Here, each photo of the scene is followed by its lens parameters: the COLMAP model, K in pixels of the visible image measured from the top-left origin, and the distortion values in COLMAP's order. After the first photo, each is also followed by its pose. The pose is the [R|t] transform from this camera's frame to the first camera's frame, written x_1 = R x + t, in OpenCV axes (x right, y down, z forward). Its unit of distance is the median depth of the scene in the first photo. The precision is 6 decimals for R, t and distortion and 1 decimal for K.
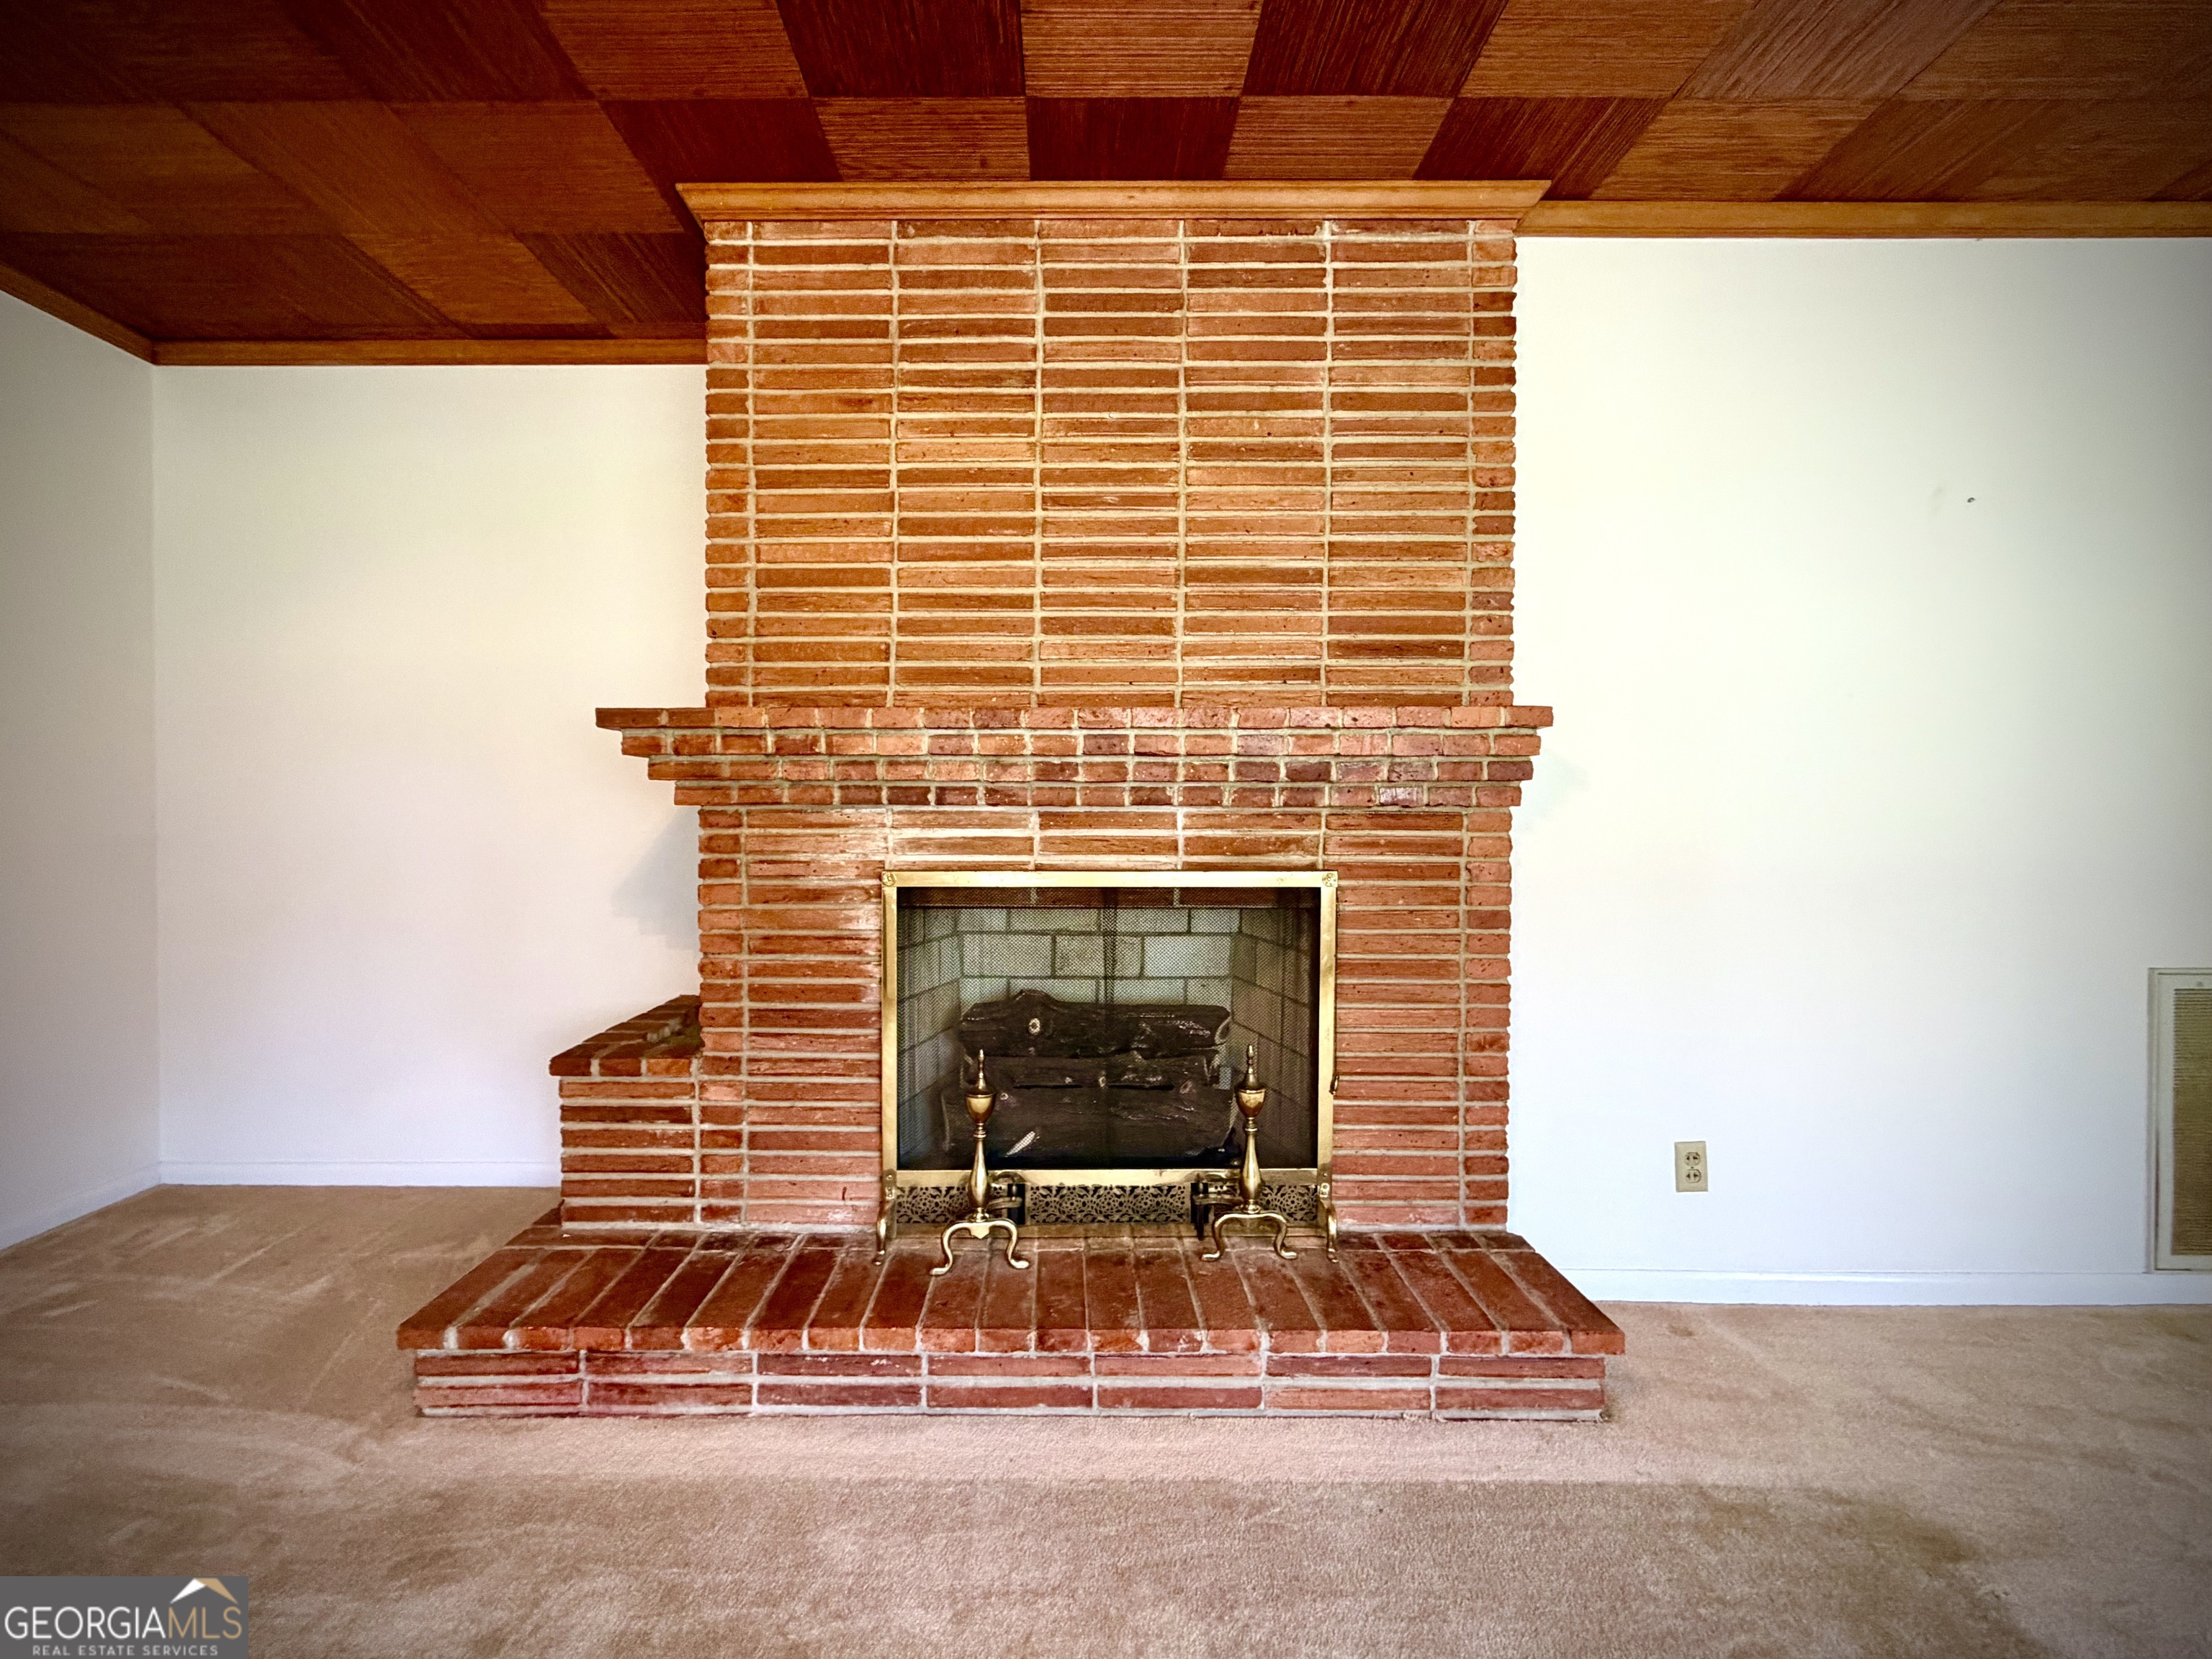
lens RADIAL K [[884.8, 0, 1085.9], [0, 884.8, 841.2], [0, 0, 1]] dist [-0.002575, 0.000970]
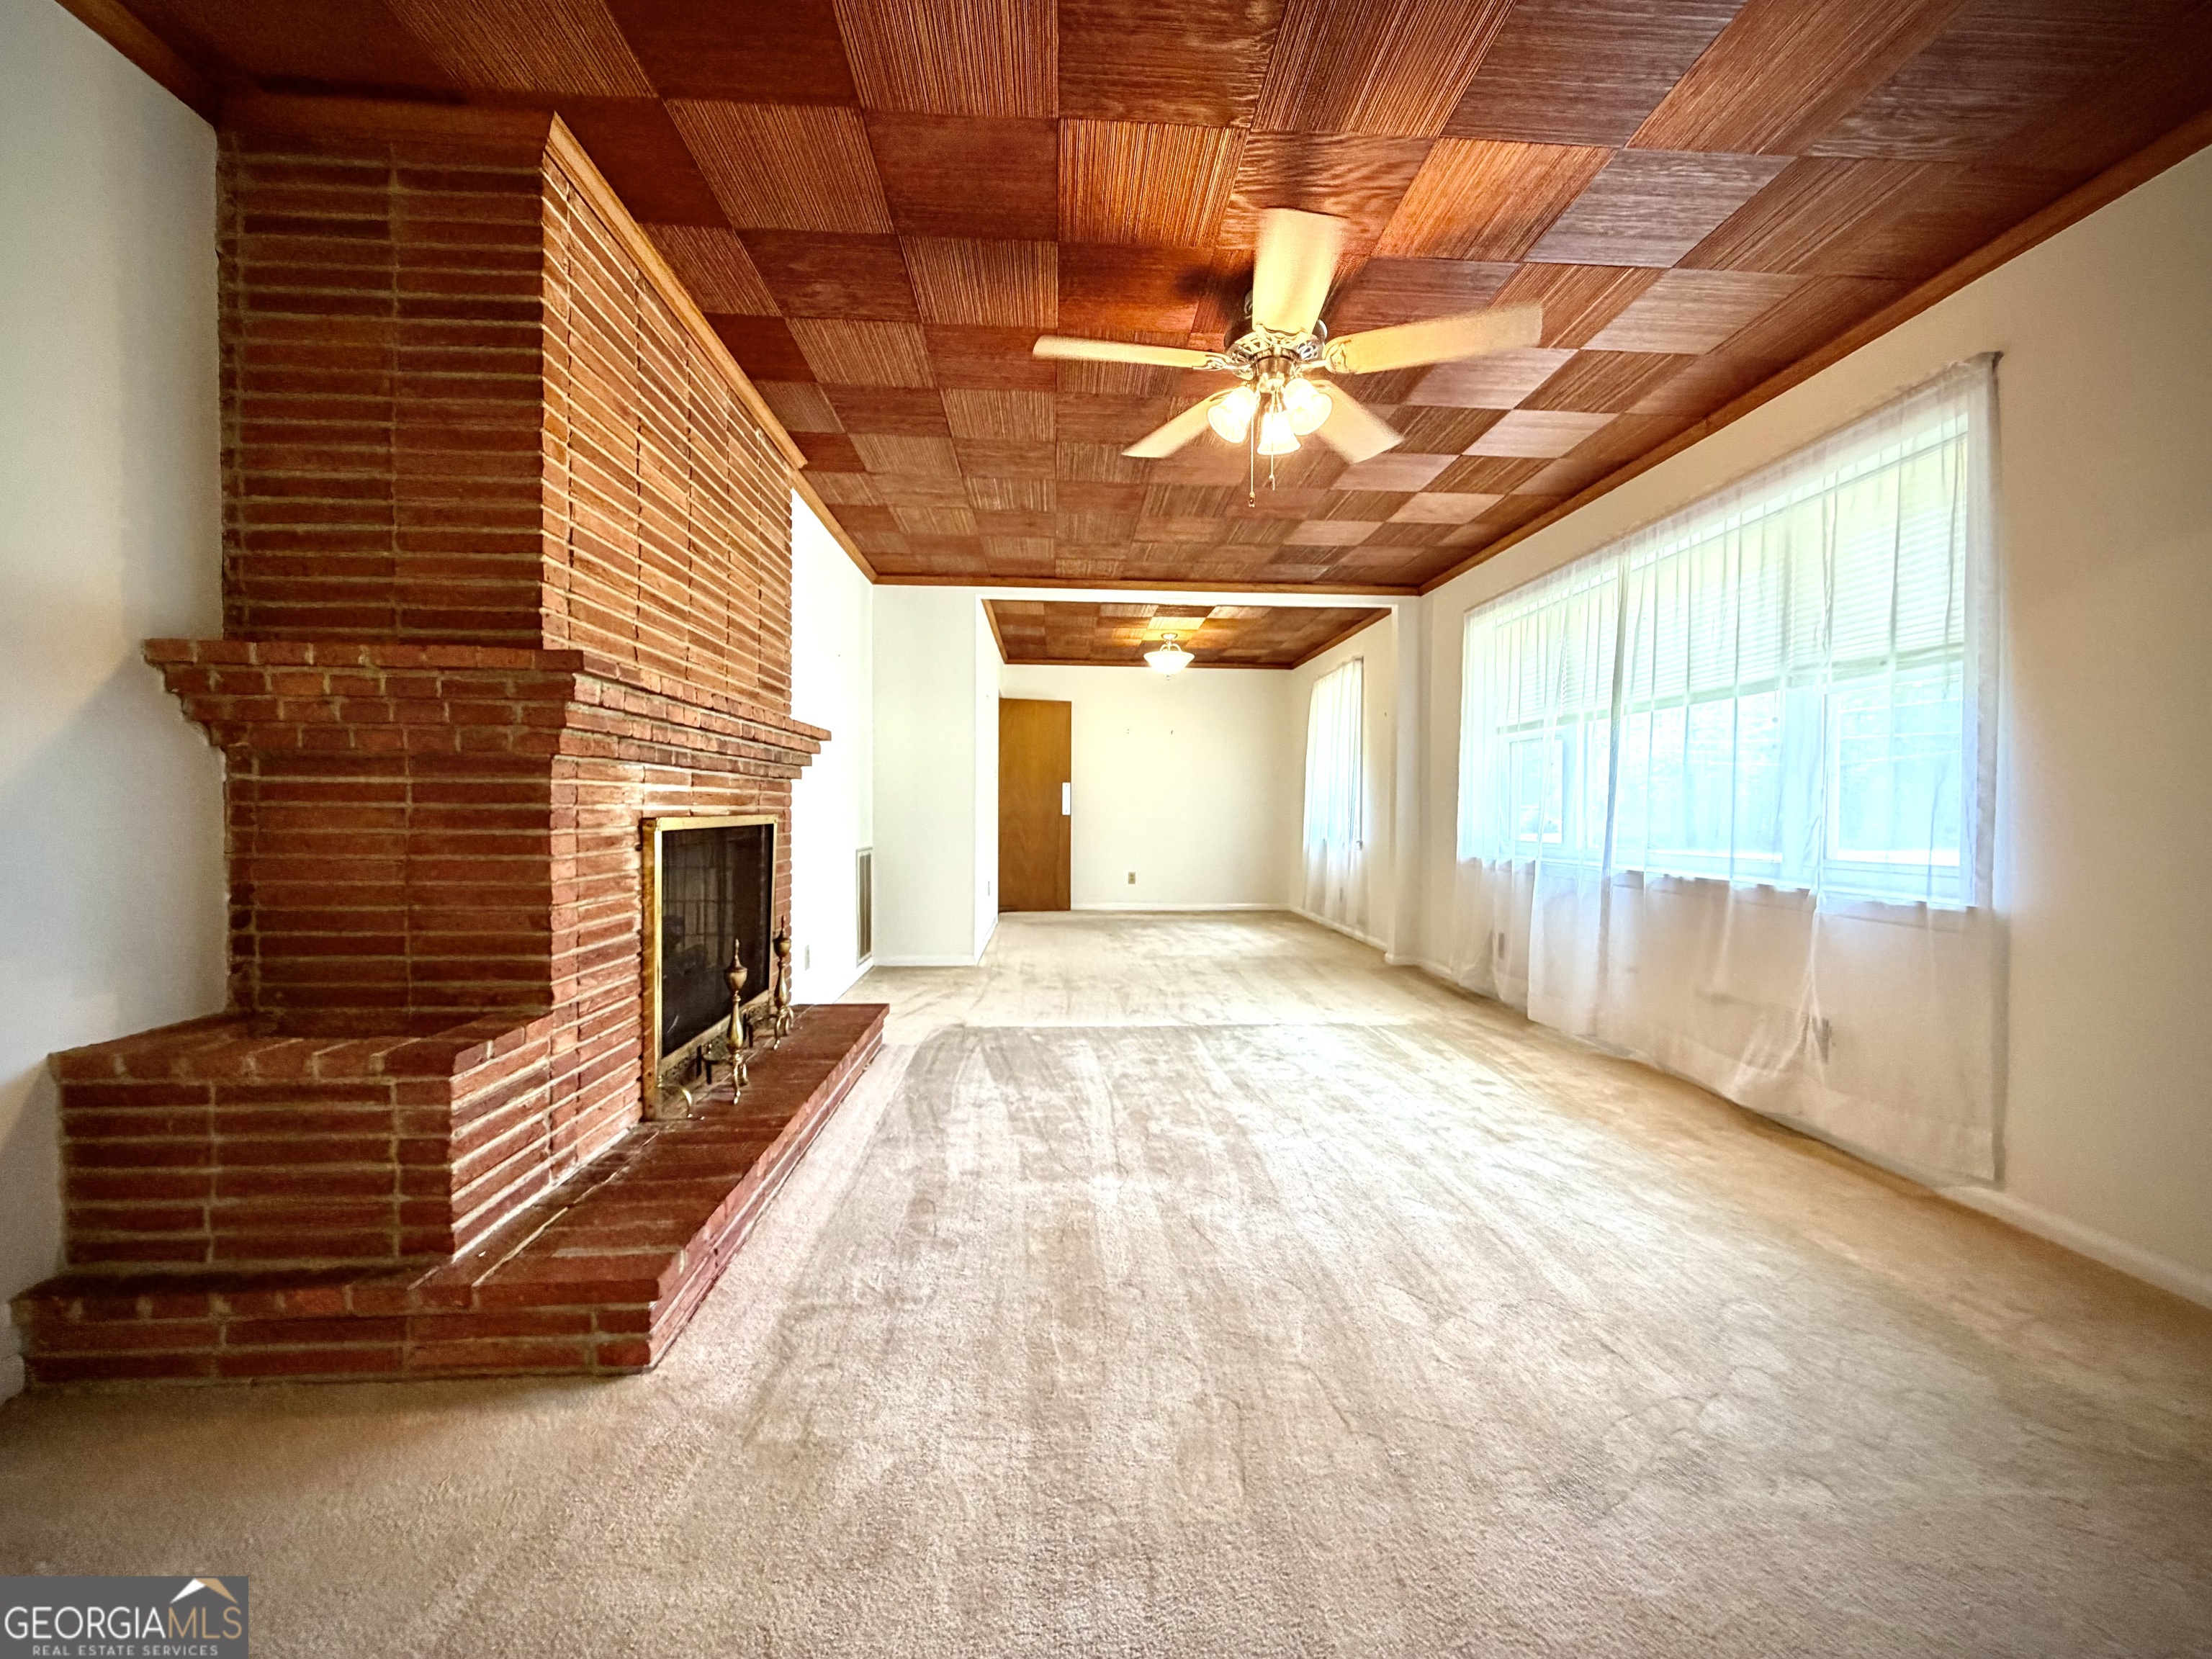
lens RADIAL K [[884.8, 0, 1103.5], [0, 884.8, 824.7], [0, 0, 1]] dist [-0.002575, 0.000970]
pose [[-0.058154, -0.020909, 0.998089, -1.448676], [0.005901, 0.999756, 0.021288, 0.020093], [-0.998290, 0.007128, -0.058016, 0.449284]]
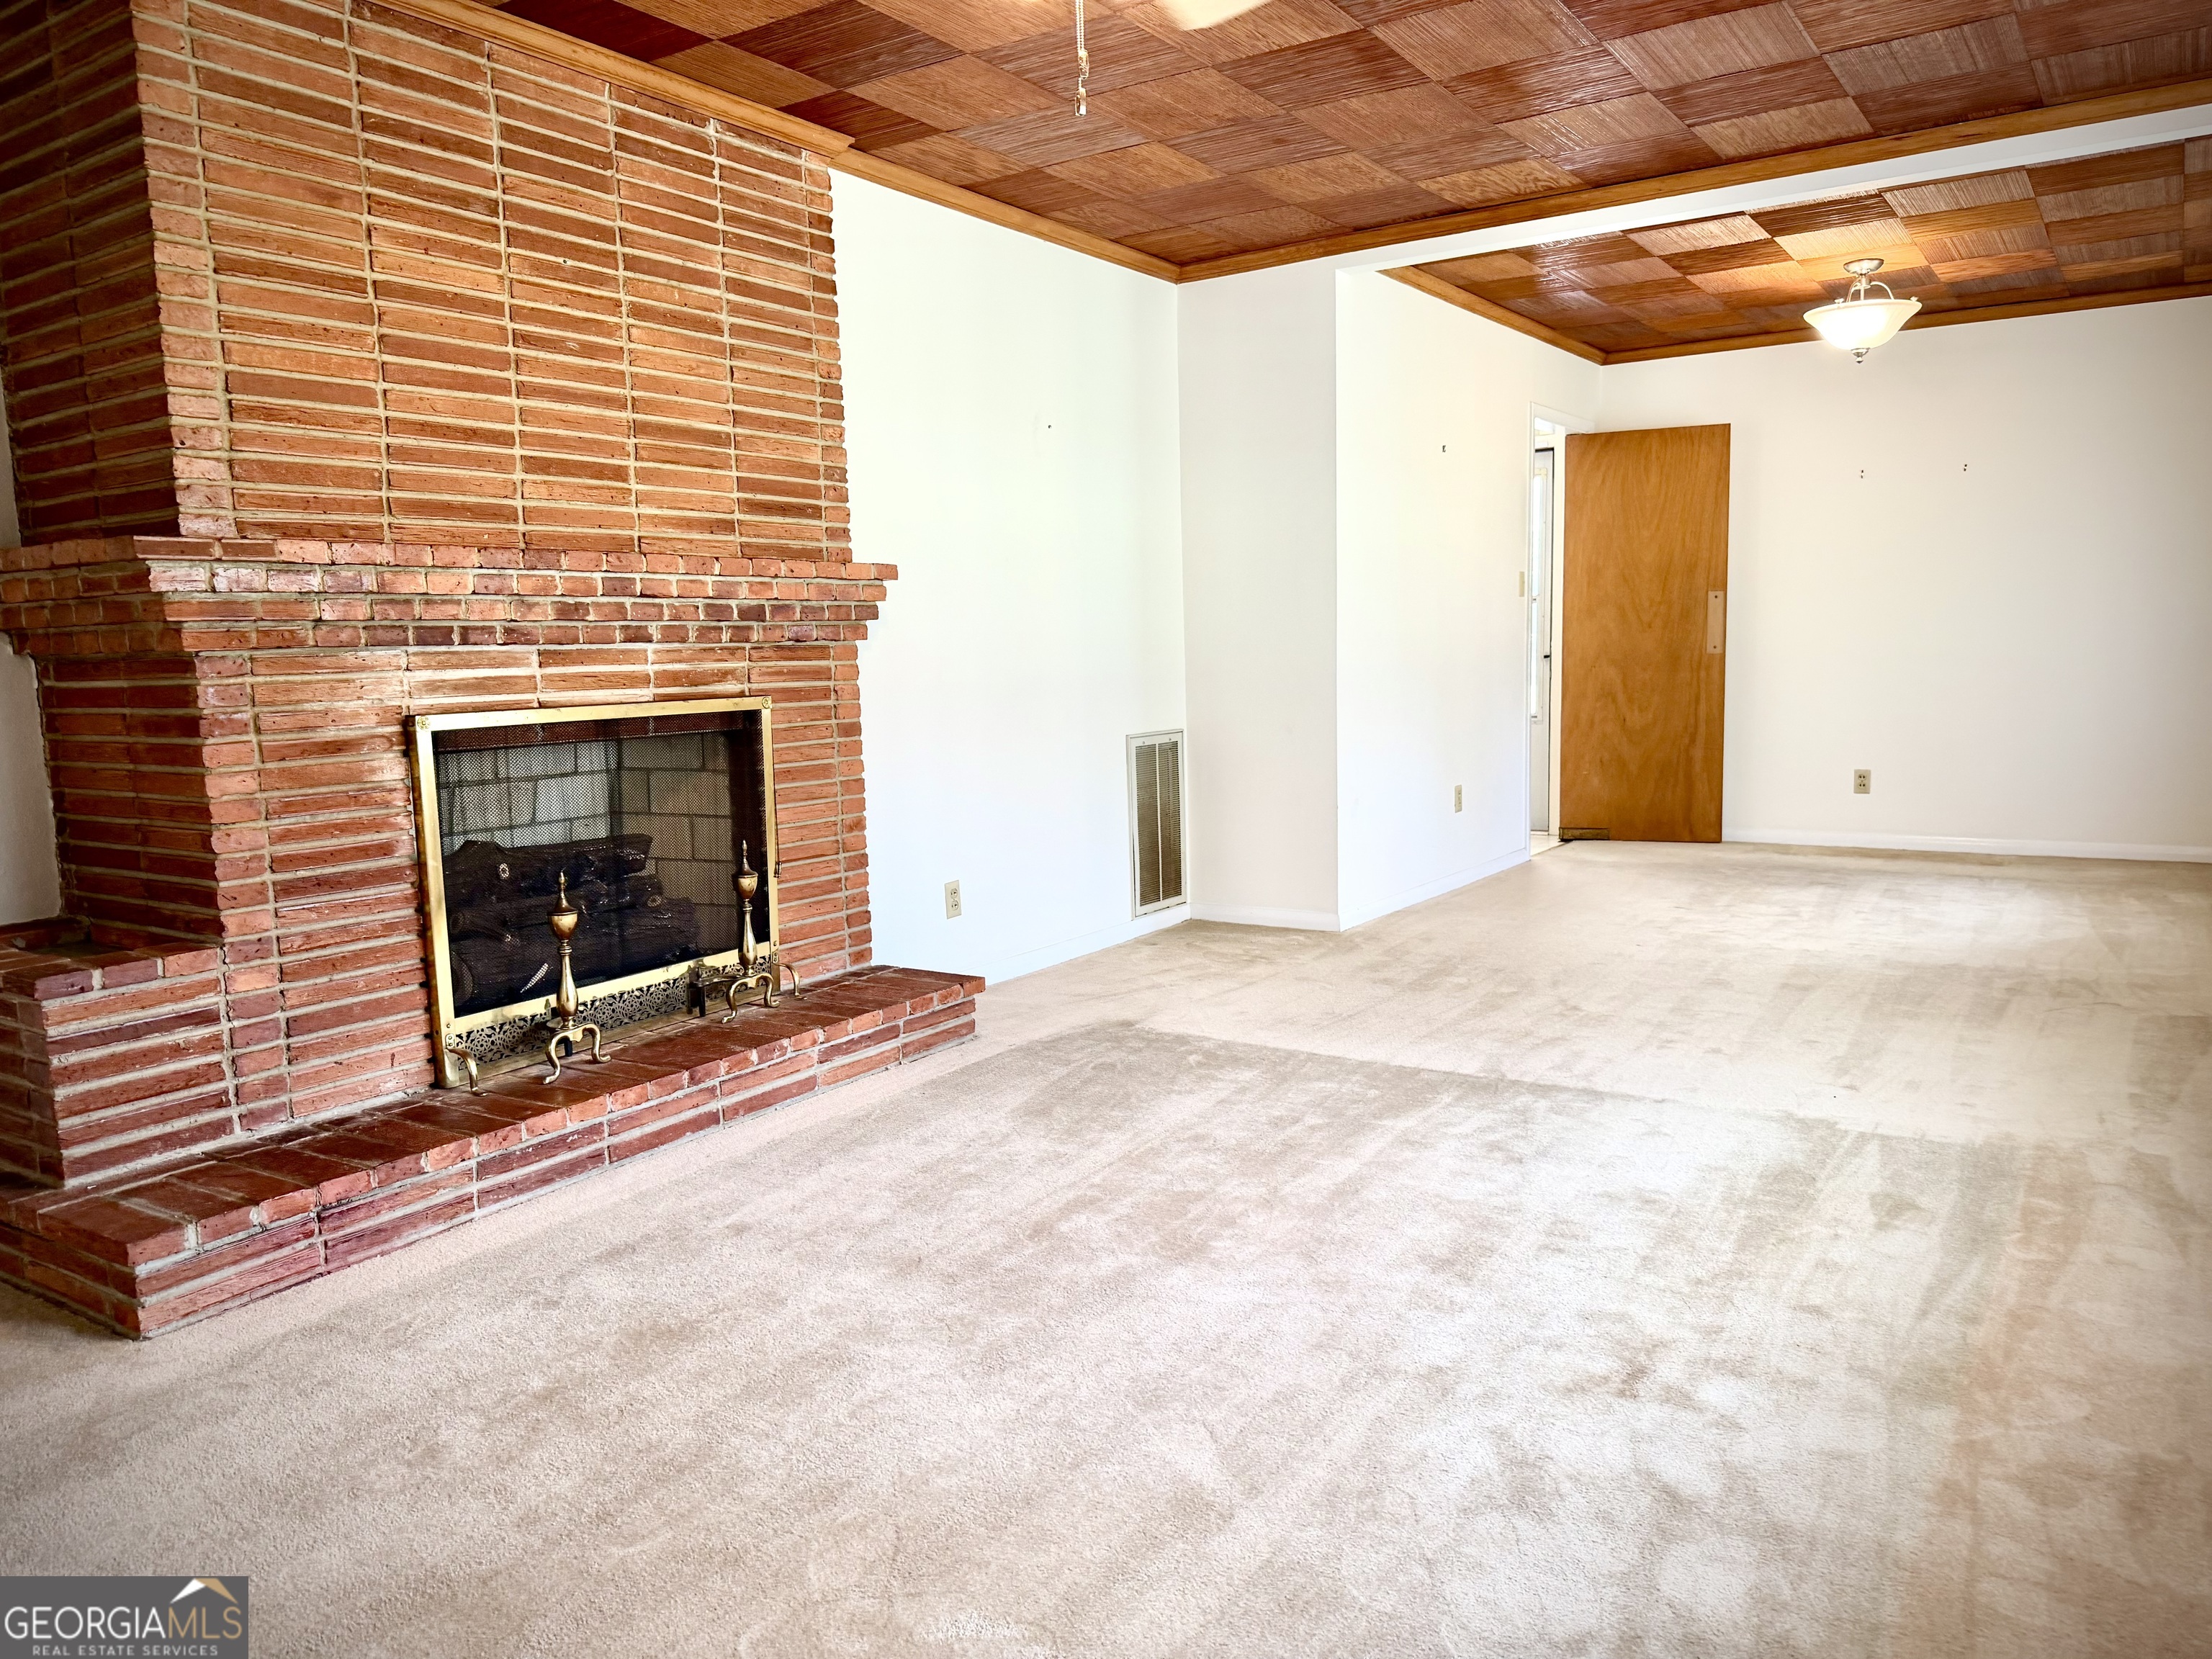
lens RADIAL K [[1563.1, 0, 1108.7], [0, 1563.1, 845.1], [0, 0, 1]] dist [0.034752, -0.049178]
pose [[0.552654, -0.123880, 0.824152, -1.215432], [0.040546, 0.991717, 0.121878, -0.004255], [-0.832424, -0.033940, 0.553099, -0.564420]]
